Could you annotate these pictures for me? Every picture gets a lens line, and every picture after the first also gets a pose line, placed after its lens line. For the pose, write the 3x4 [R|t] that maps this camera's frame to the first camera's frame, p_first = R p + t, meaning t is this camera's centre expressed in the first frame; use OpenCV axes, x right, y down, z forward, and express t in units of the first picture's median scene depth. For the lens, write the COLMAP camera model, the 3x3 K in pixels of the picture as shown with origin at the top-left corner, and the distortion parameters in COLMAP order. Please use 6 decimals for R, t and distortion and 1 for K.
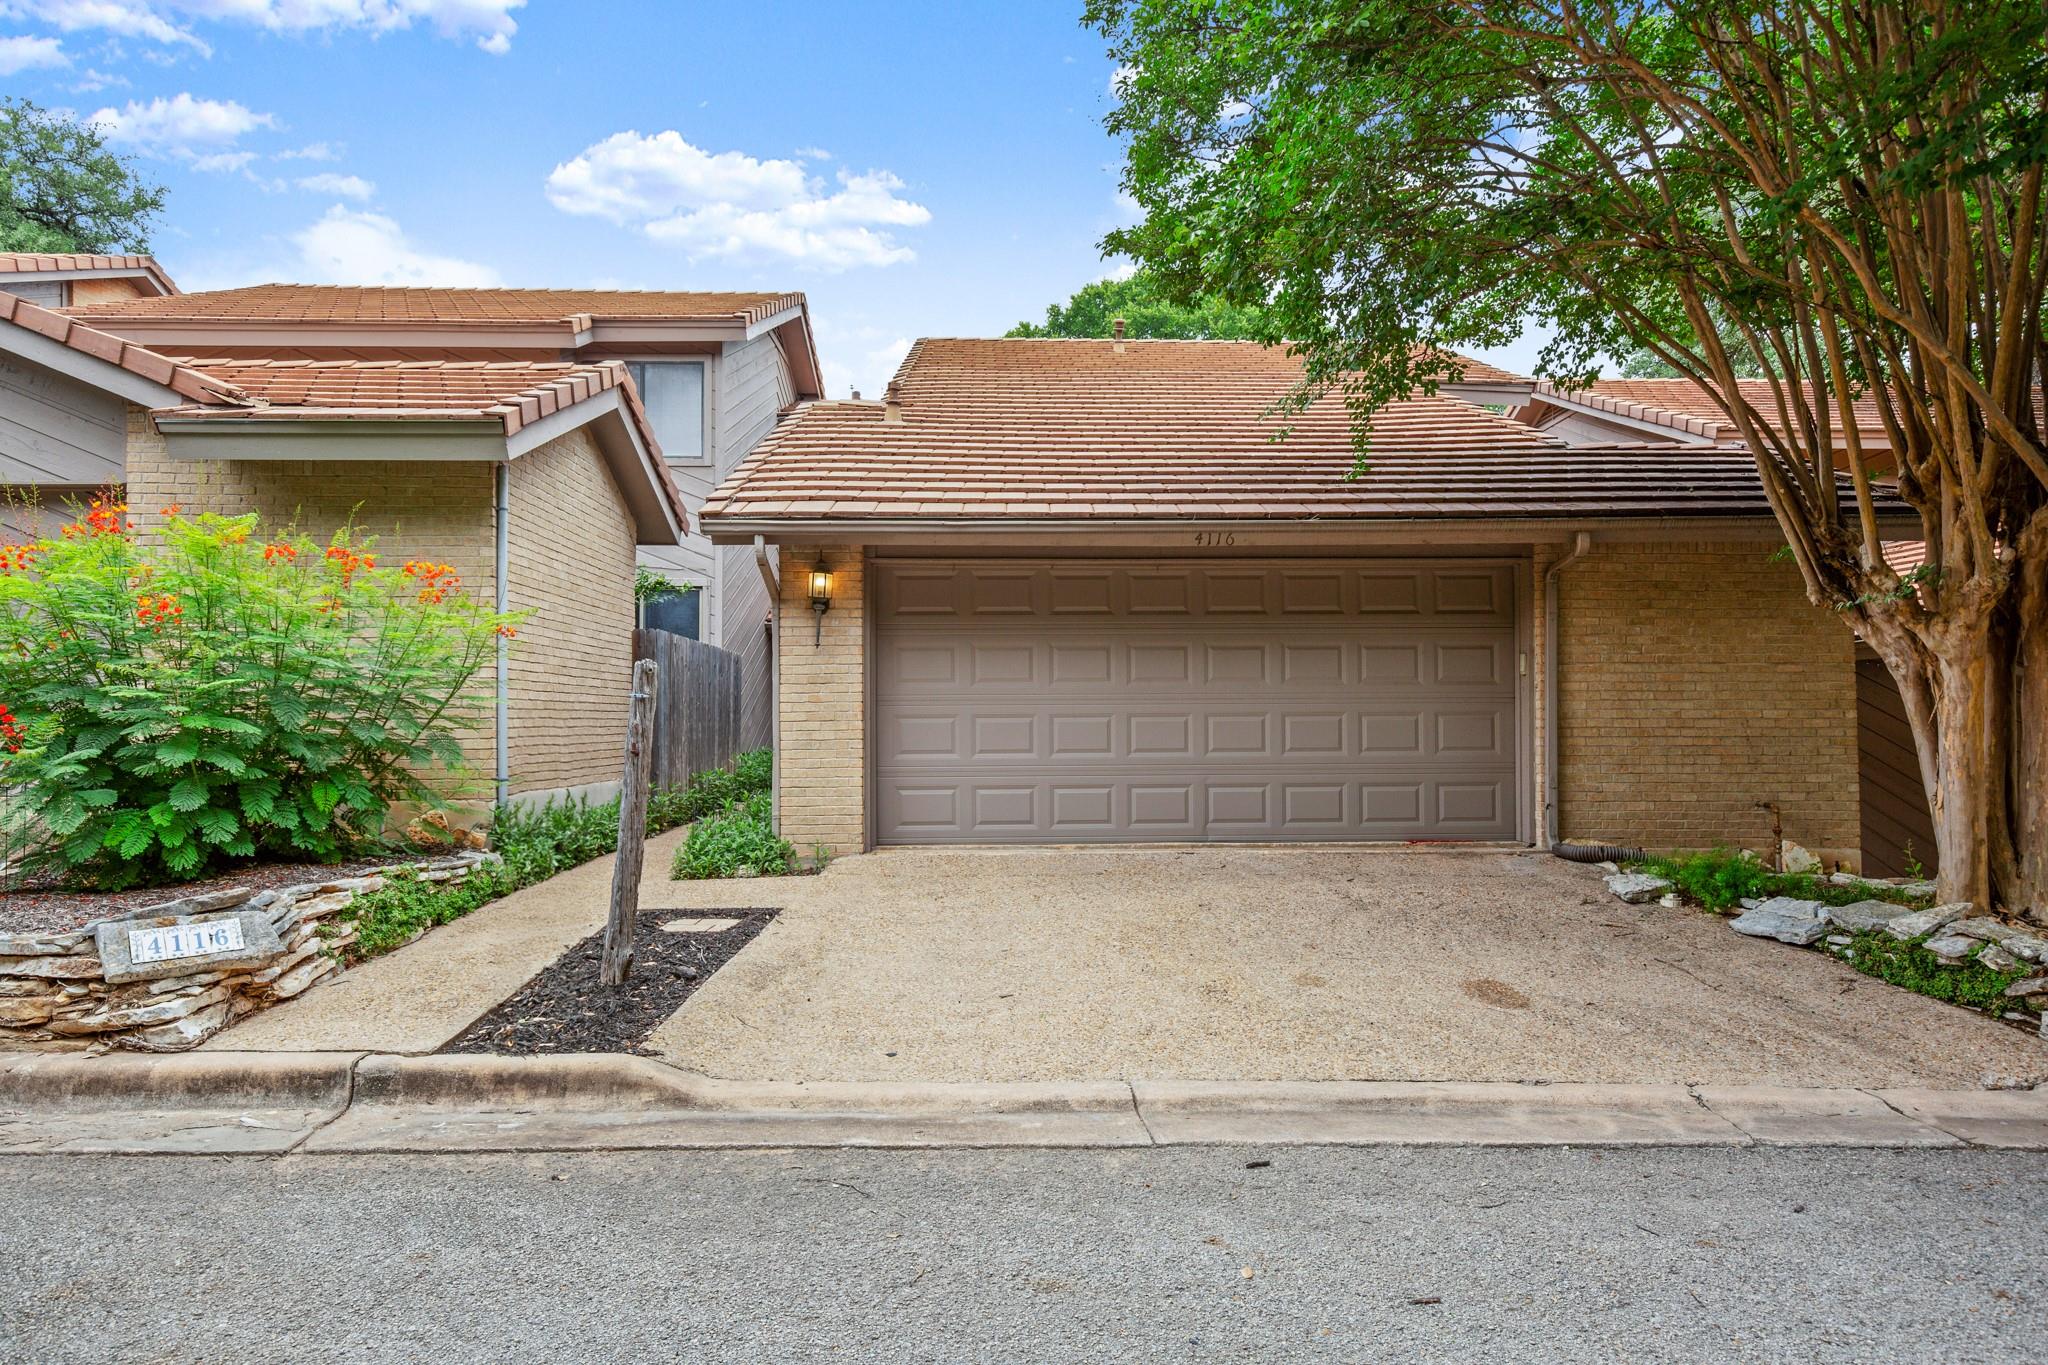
lens RADIAL K [[1223.7, 0, 1024.5], [0, 1223.7, 684.0], [0, 0, 1]] dist [0.013748, 0.004094]
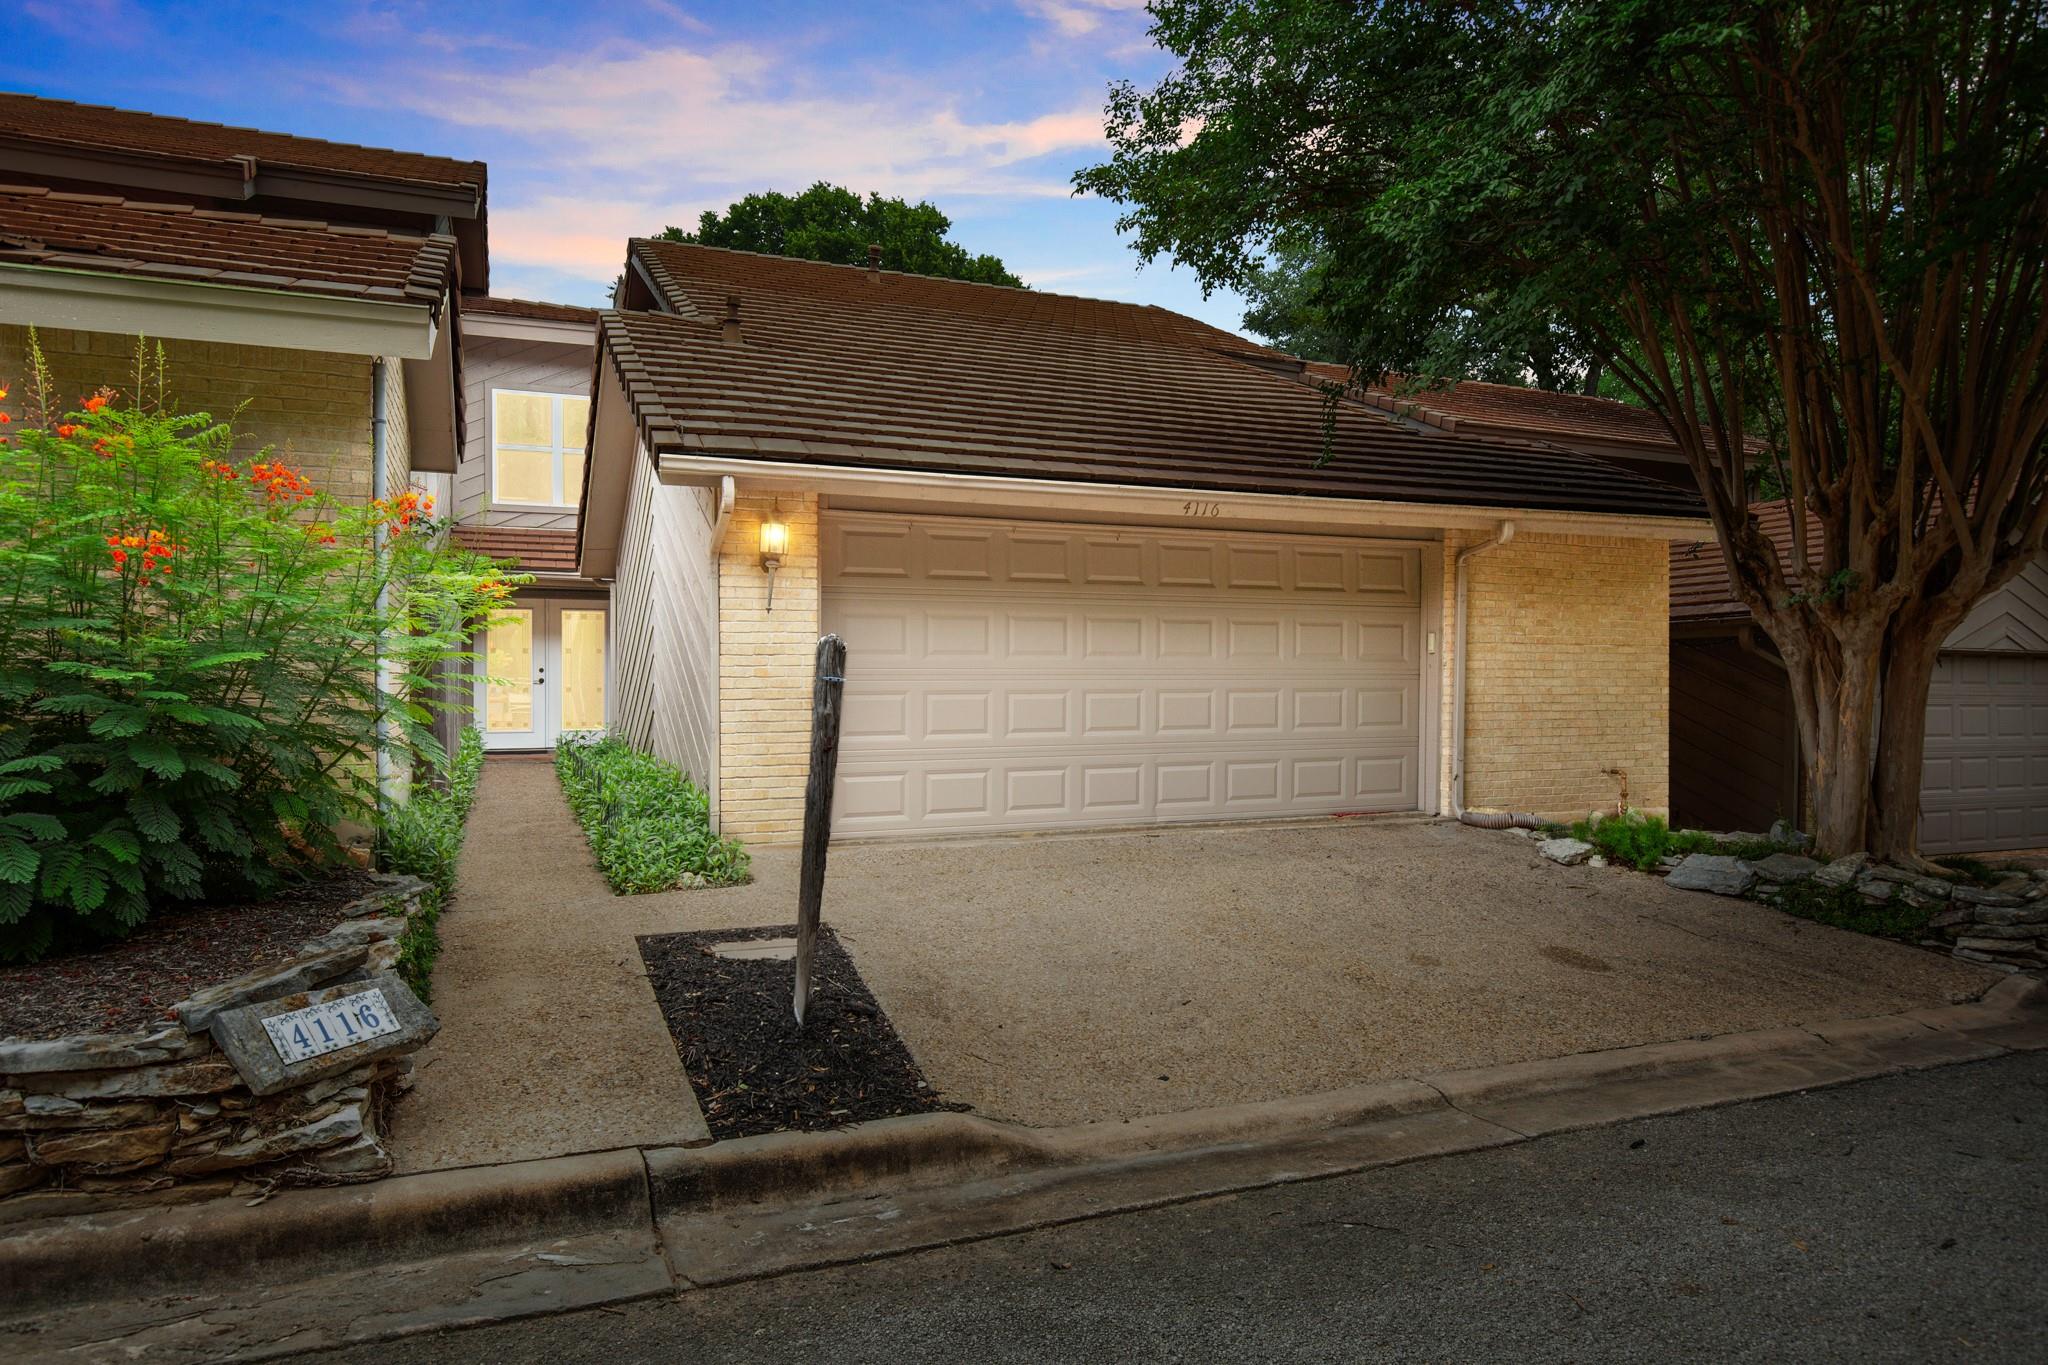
lens RADIAL K [[1317.2, 0, 1022.2], [0, 1317.2, 683.2], [0, 0, 1]] dist [-0.005892, 0.005469]
pose [[0.927306, 0.002079, 0.374300, -0.586392], [-0.014472, 0.999436, 0.030301, -0.018578], [-0.374025, -0.033515, 0.926813, 0.149627]]
